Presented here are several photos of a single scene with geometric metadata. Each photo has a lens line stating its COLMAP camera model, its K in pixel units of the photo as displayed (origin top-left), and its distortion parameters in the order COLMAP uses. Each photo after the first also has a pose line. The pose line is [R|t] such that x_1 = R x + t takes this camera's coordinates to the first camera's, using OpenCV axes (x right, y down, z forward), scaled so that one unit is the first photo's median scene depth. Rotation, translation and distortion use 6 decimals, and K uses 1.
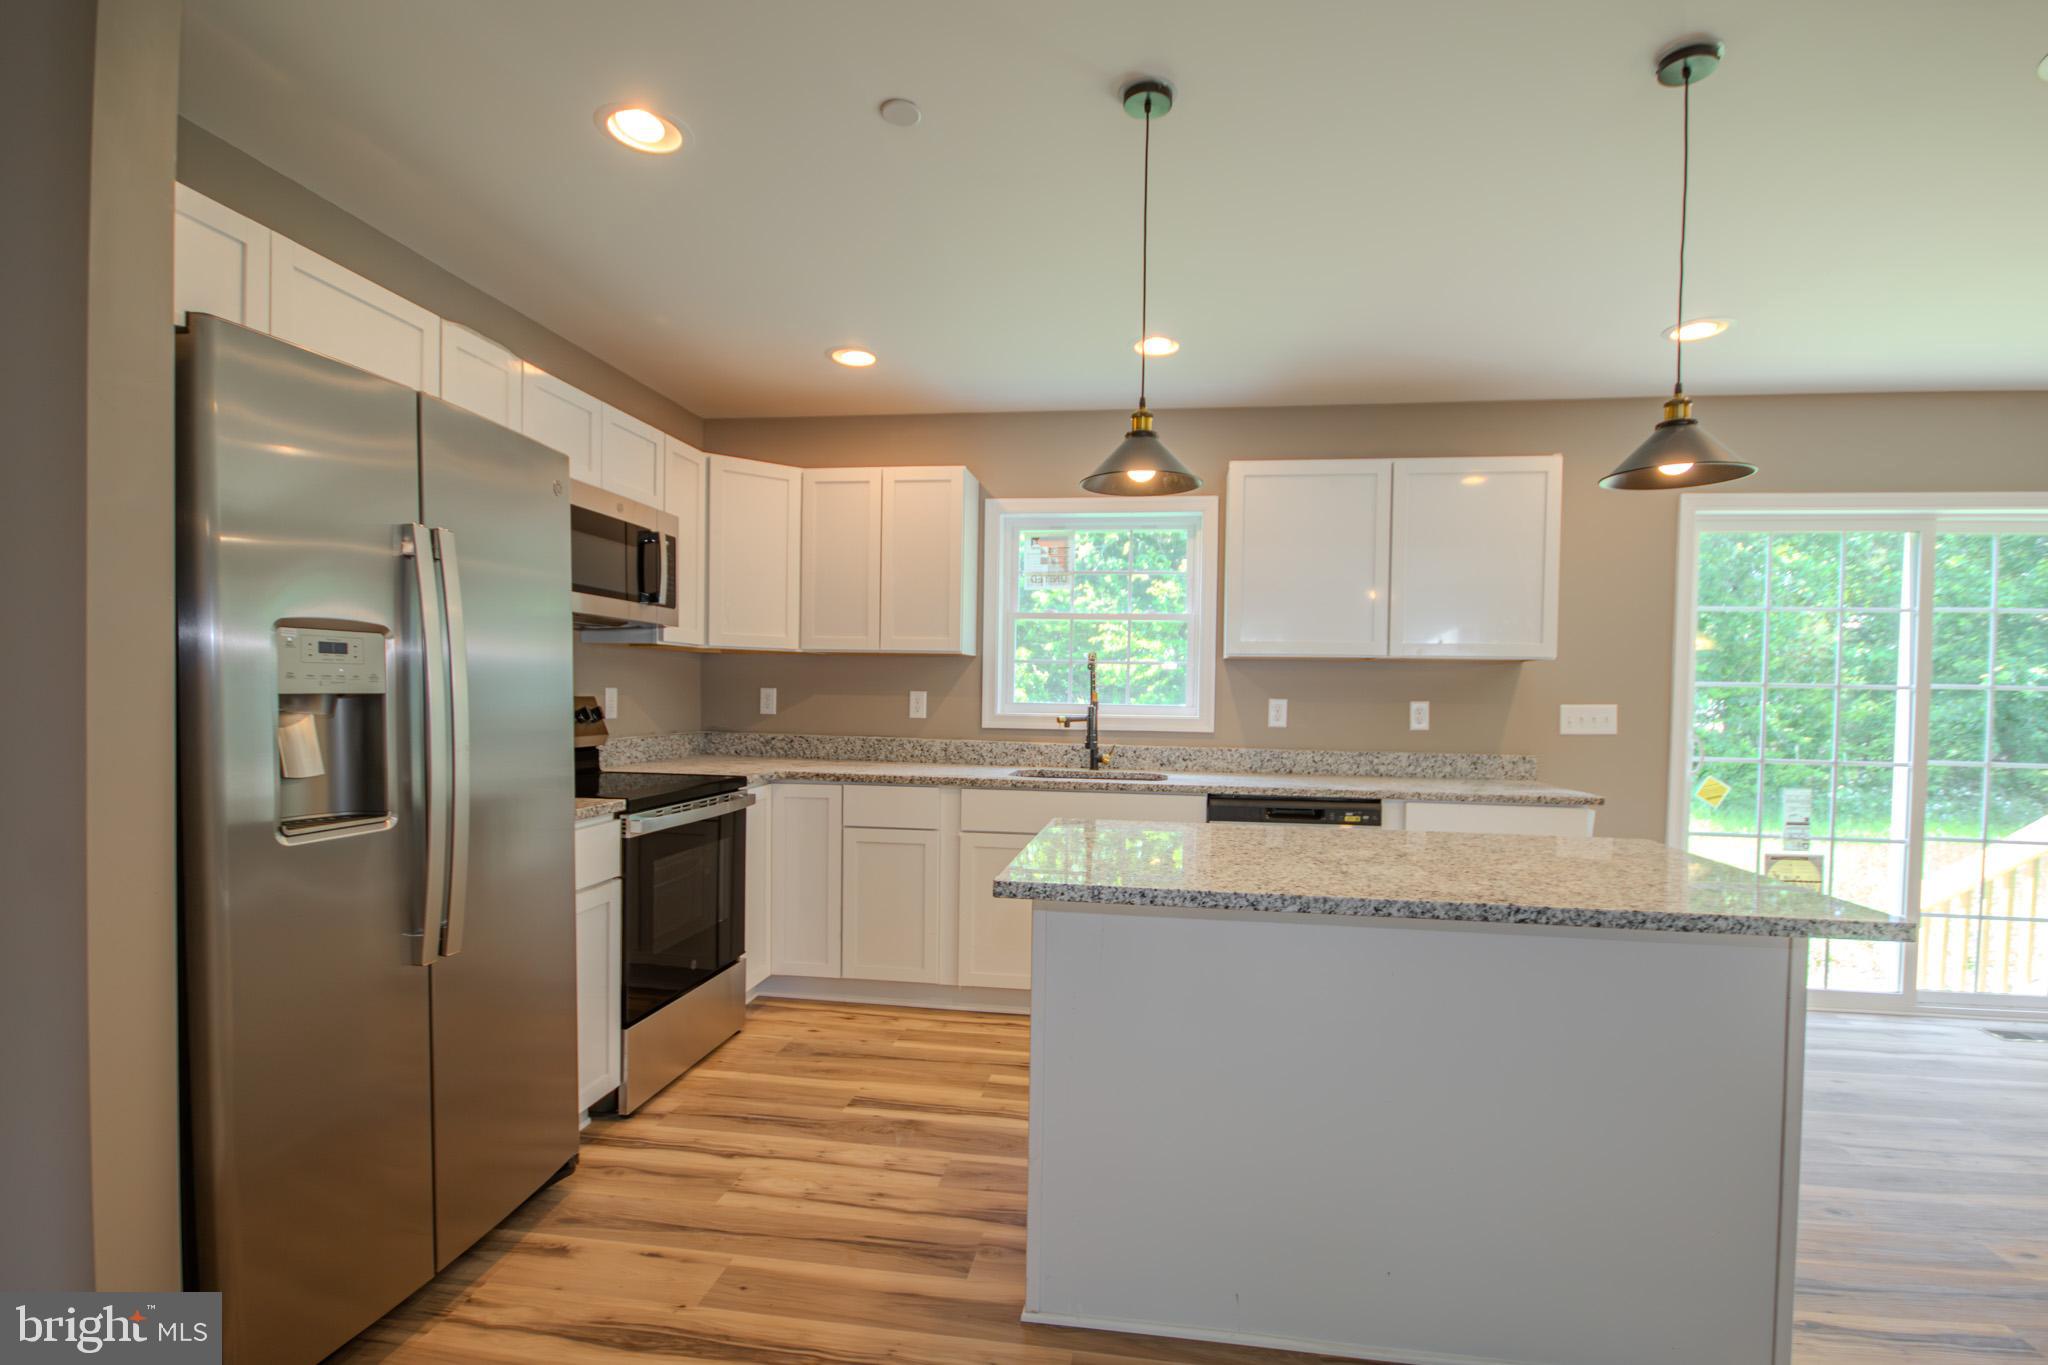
lens RADIAL K [[963.1, 0, 1025.1], [0, 963.1, 719.8], [0, 0, 1]] dist [0.010224, -0.009514]
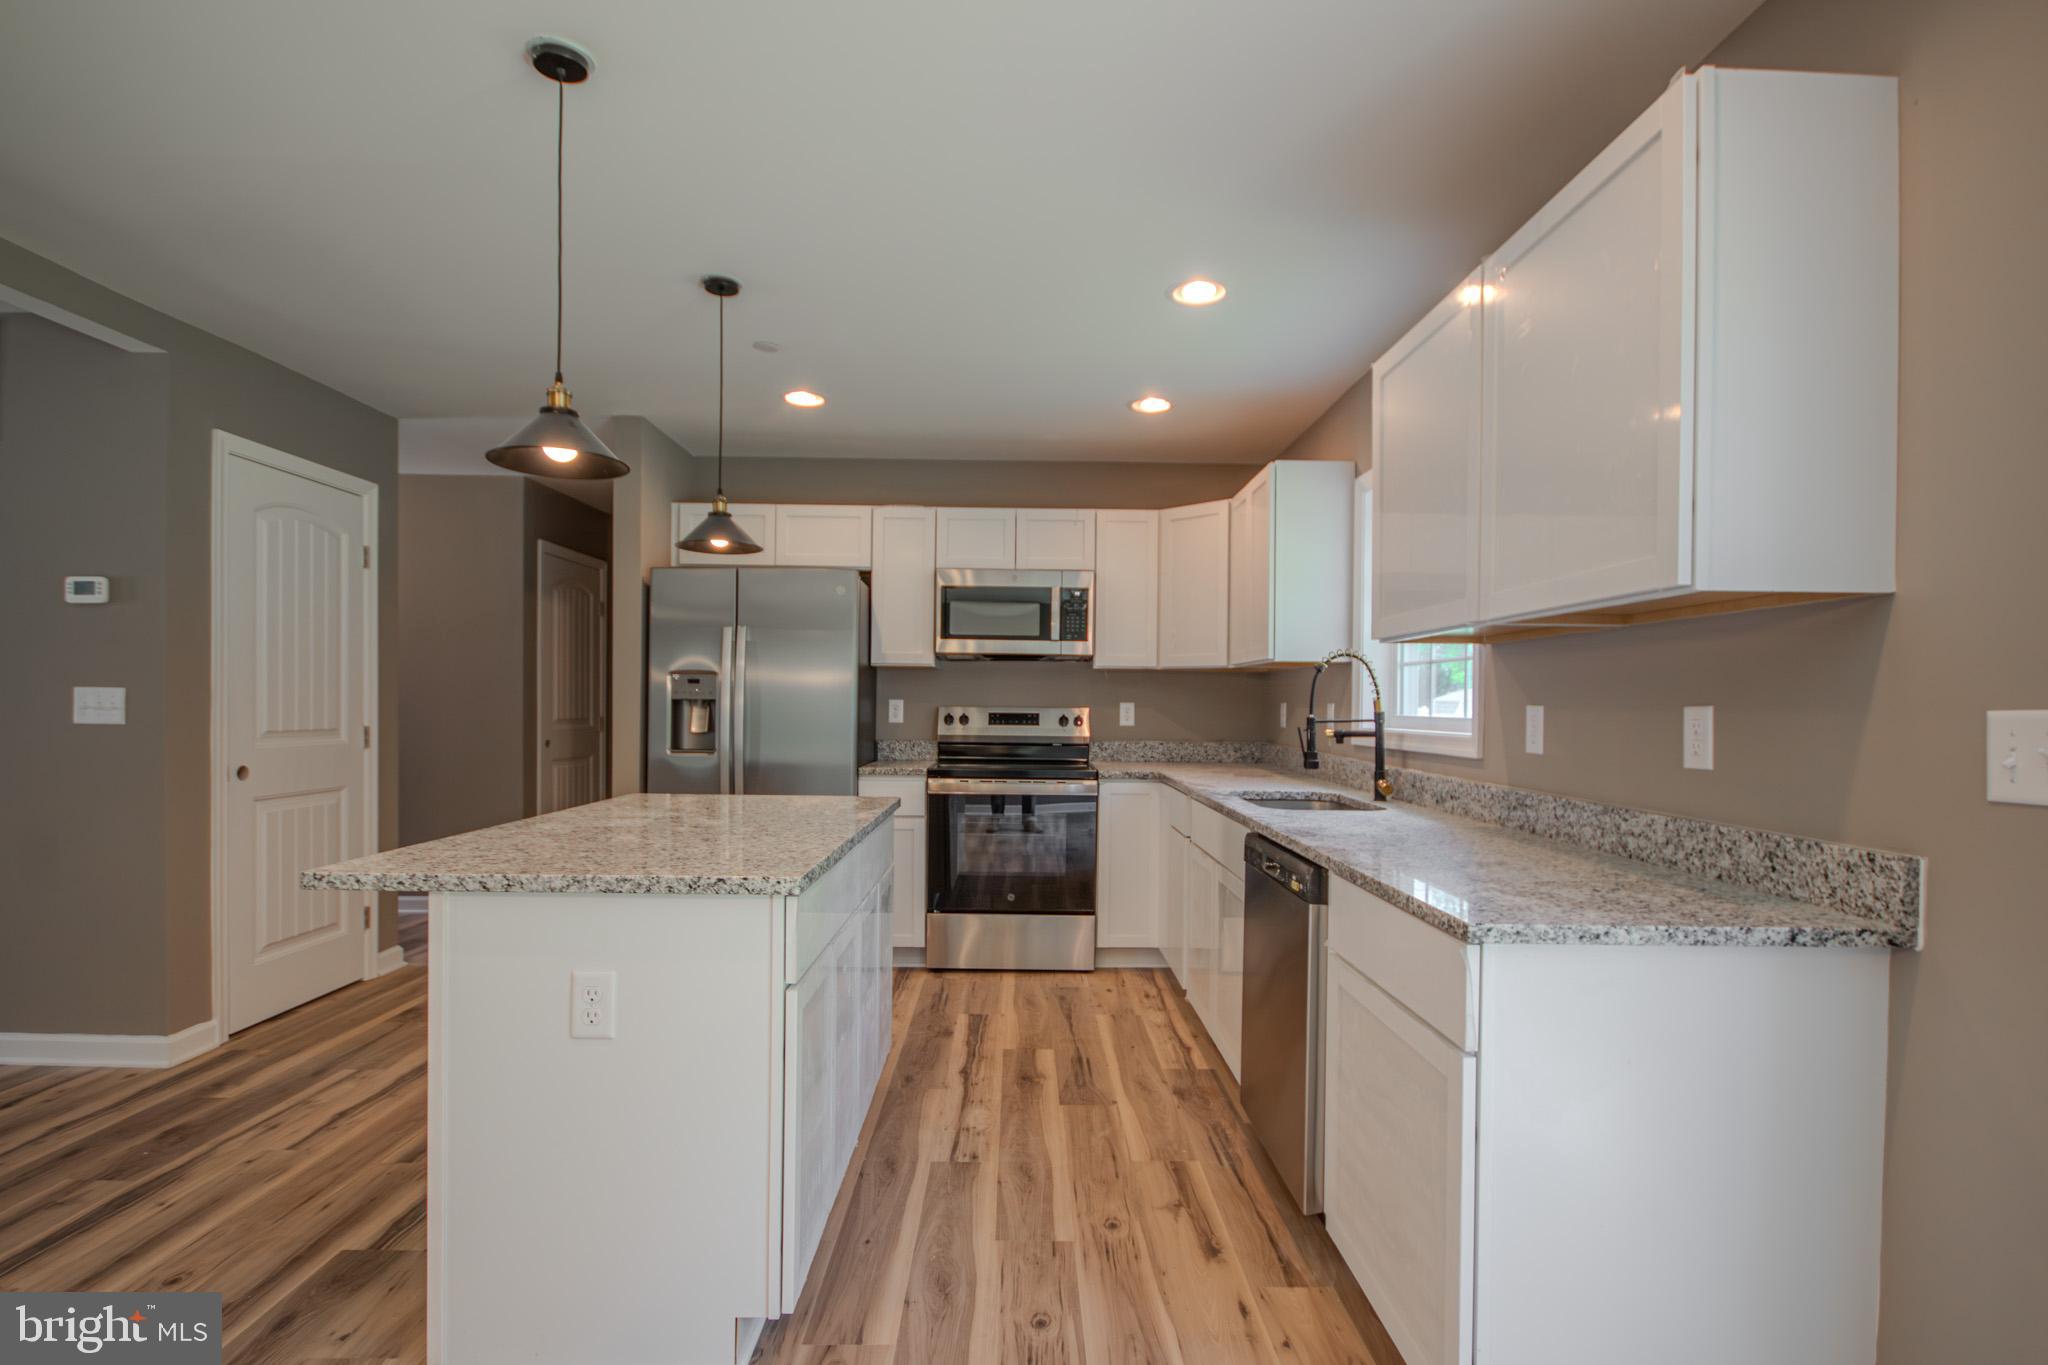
lens RADIAL K [[963.1, 0, 1030.2], [0, 963.1, 721.1], [0, 0, 1]] dist [0.010224, -0.009514]
pose [[0.166762, 0.004331, -0.985988, 0.861348], [-0.037528, 0.999294, -0.001958, 0.000639], [0.985283, 0.037329, 0.166807, 0.651388]]
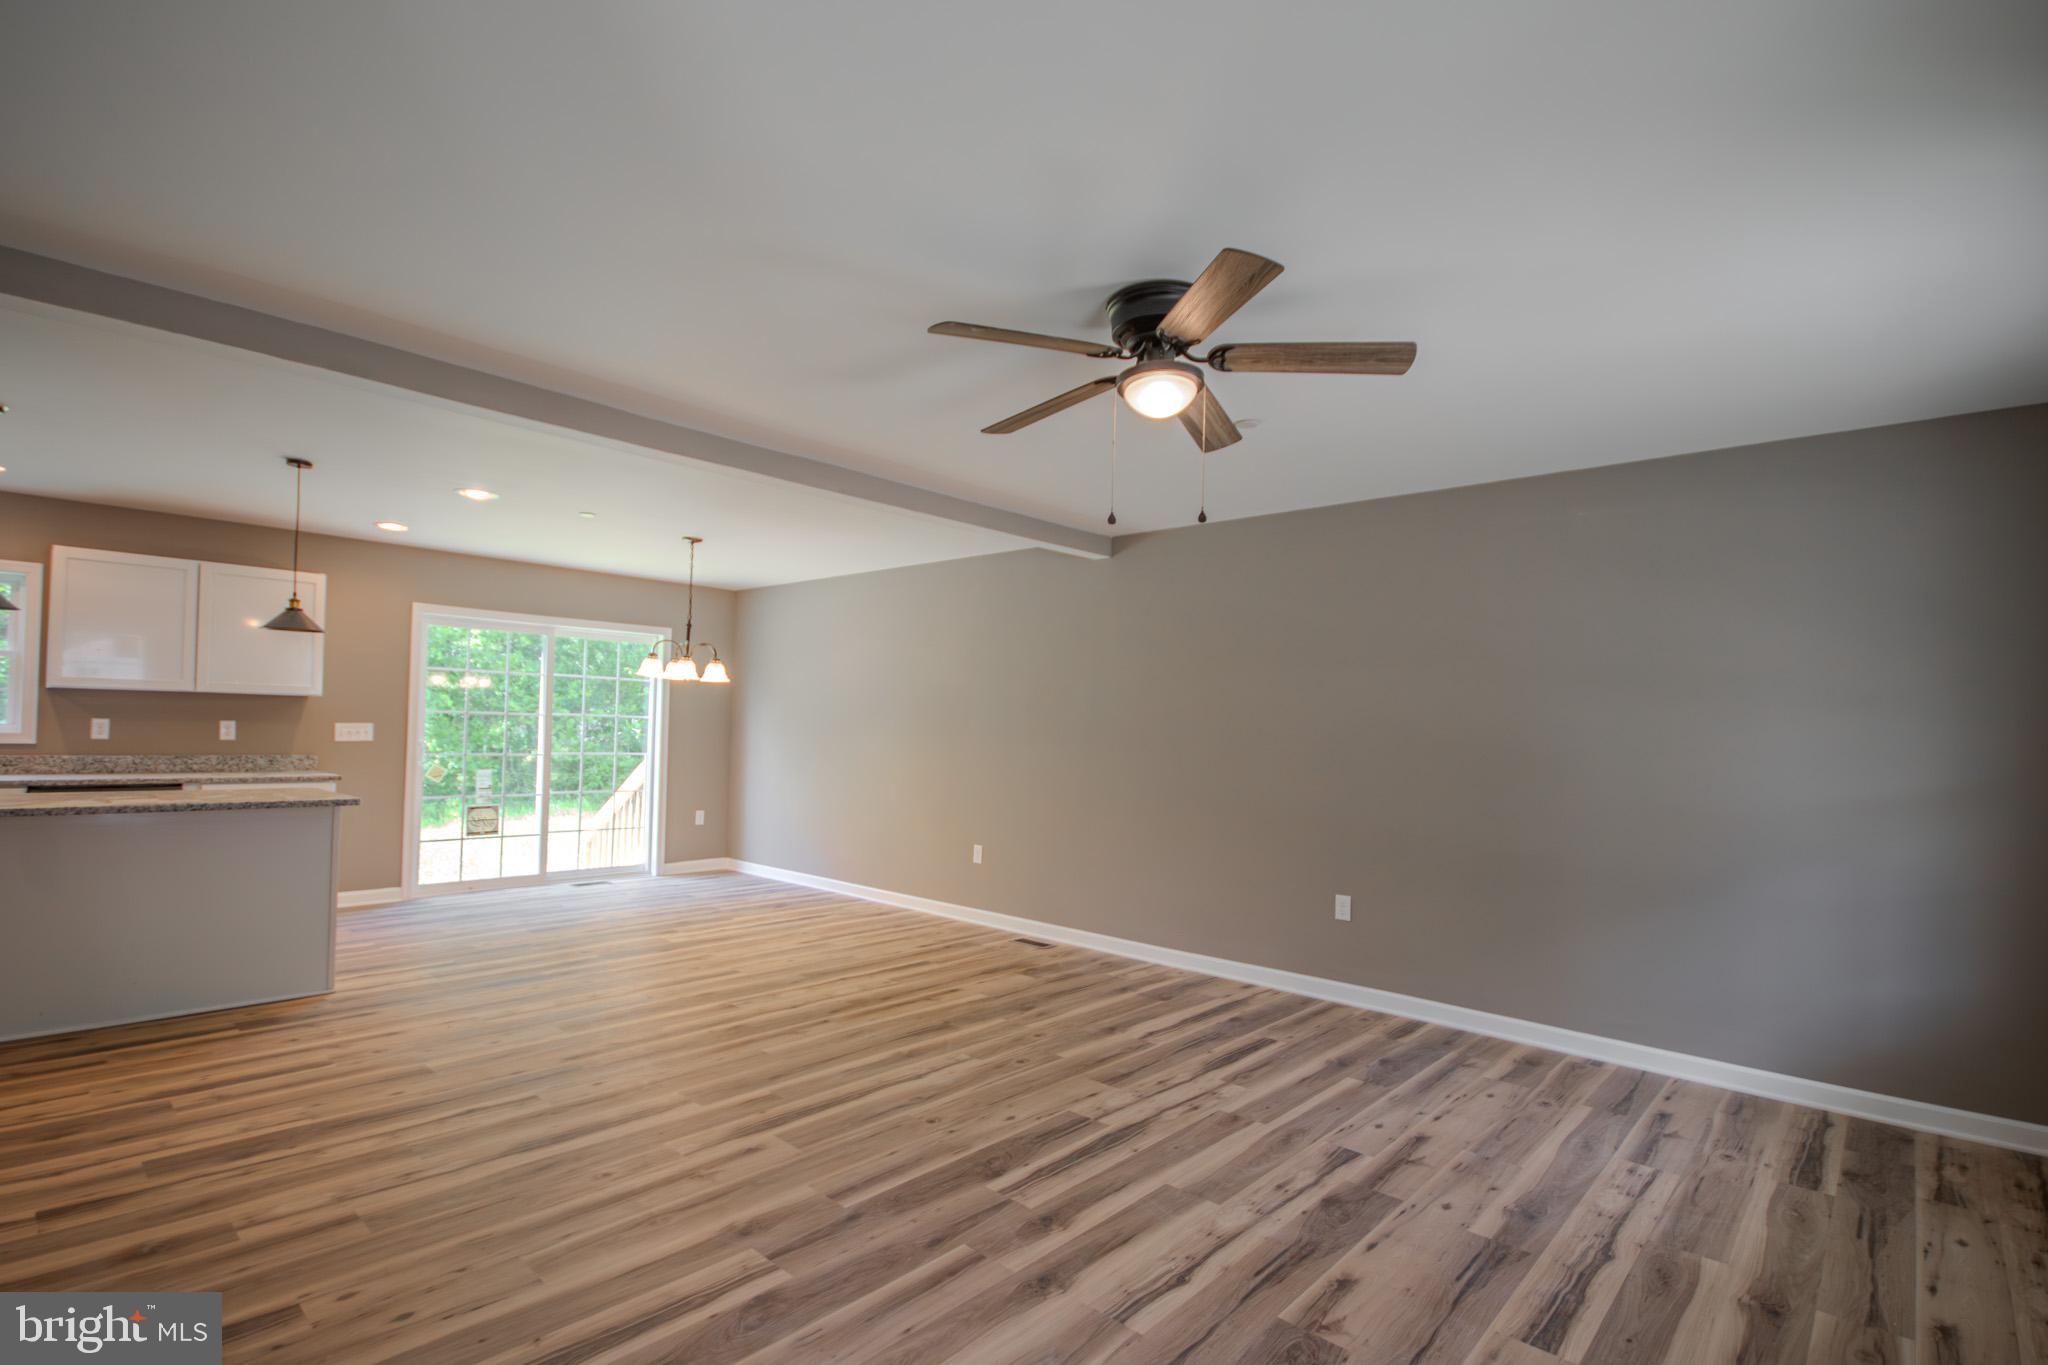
lens RADIAL K [[963.1, 0, 1045.1], [0, 963.1, 714.2], [0, 0, 1]] dist [0.010224, -0.009514]
pose [[0.548628, 0.011491, 0.835988, -0.158403], [0.007581, 0.999796, -0.018718, 0.009143], [-0.836032, 0.016607, 0.548429, -0.942456]]
